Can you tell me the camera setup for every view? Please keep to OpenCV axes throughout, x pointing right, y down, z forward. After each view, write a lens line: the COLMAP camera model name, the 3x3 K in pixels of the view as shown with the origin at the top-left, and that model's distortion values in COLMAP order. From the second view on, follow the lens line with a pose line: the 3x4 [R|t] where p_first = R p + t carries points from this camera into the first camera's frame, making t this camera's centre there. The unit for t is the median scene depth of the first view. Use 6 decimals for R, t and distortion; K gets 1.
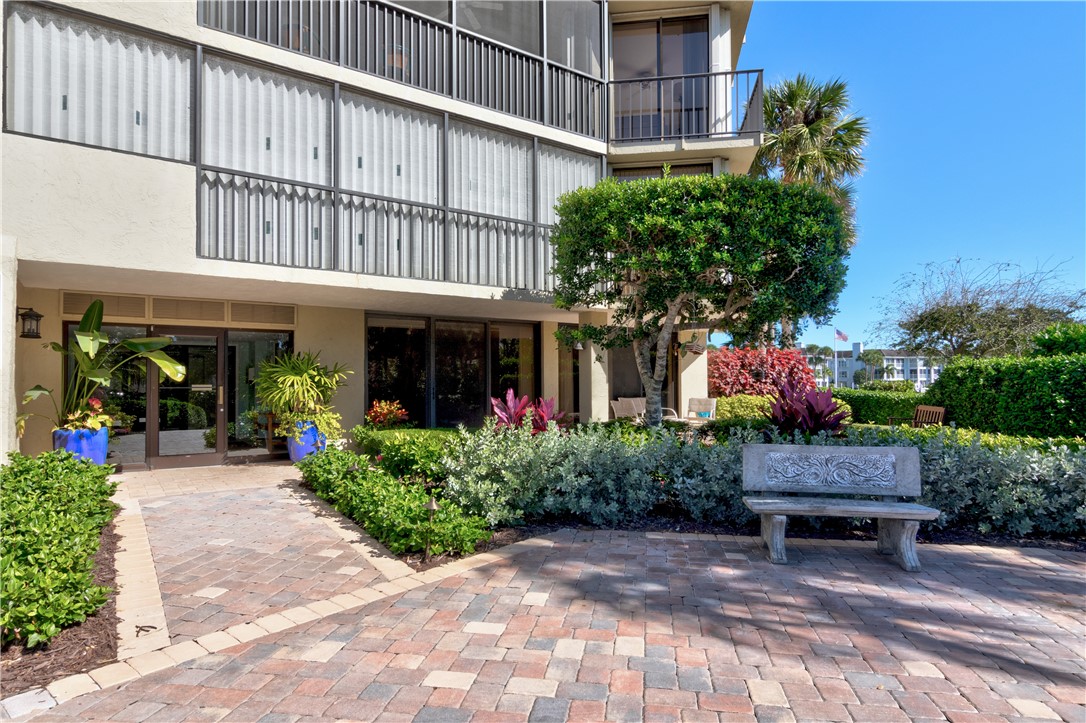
lens RADIAL K [[632.1, 0, 561.3], [0, 632.1, 369.6], [0, 0, 1]] dist [0.003630, 0.000858]
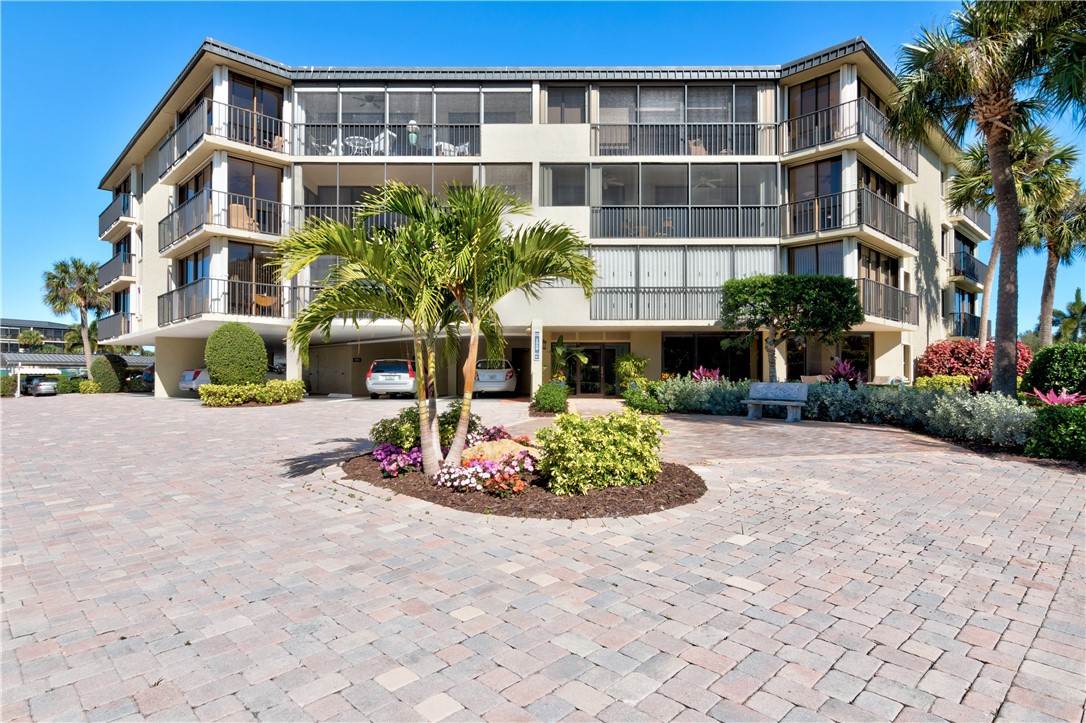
lens RADIAL K [[587.2, 0, 543.0], [0, 587.2, 361.5], [0, 0, 1]] dist [0.001908, 0.000166]
pose [[0.798183, -0.009326, -0.602342, 0.687129], [0.006982, 0.999956, -0.006230, 0.020943], [0.602374, 0.000767, 0.798213, -1.007739]]
